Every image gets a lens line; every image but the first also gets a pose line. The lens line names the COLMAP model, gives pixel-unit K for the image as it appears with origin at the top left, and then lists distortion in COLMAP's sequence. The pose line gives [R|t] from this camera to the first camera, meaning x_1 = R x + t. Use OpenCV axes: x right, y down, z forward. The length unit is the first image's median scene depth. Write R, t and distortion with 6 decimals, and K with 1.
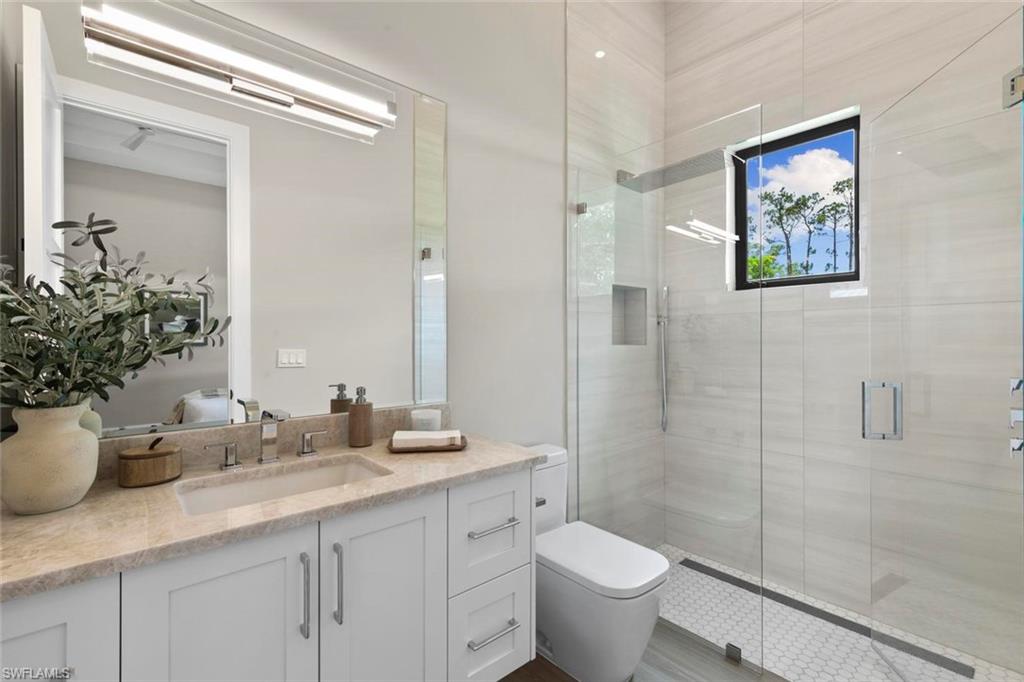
lens RADIAL K [[461.1, 0, 508.7], [0, 461.1, 339.4], [0, 0, 1]] dist [0.003541, -0.001038]
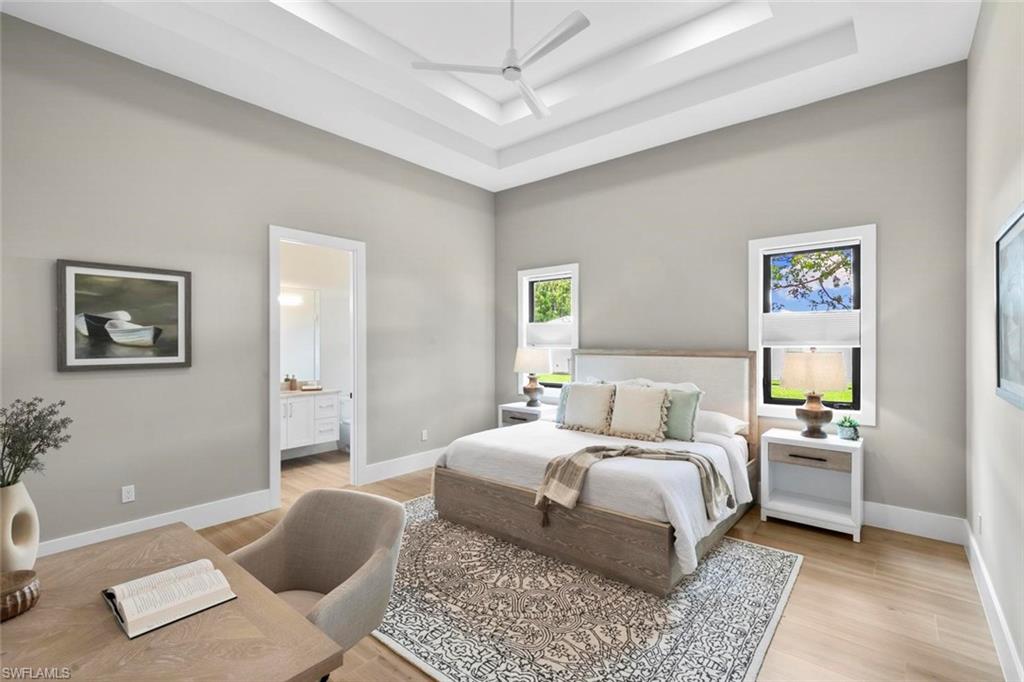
lens RADIAL K [[461.1, 0, 509.6], [0, 461.1, 343.2], [0, 0, 1]] dist [0.003541, -0.001038]
pose [[0.986253, -0.002011, 0.165231, 0.789068], [0.002469, 0.999994, -0.002565, -0.140419], [-0.165225, 0.002938, 0.986252, -2.972082]]
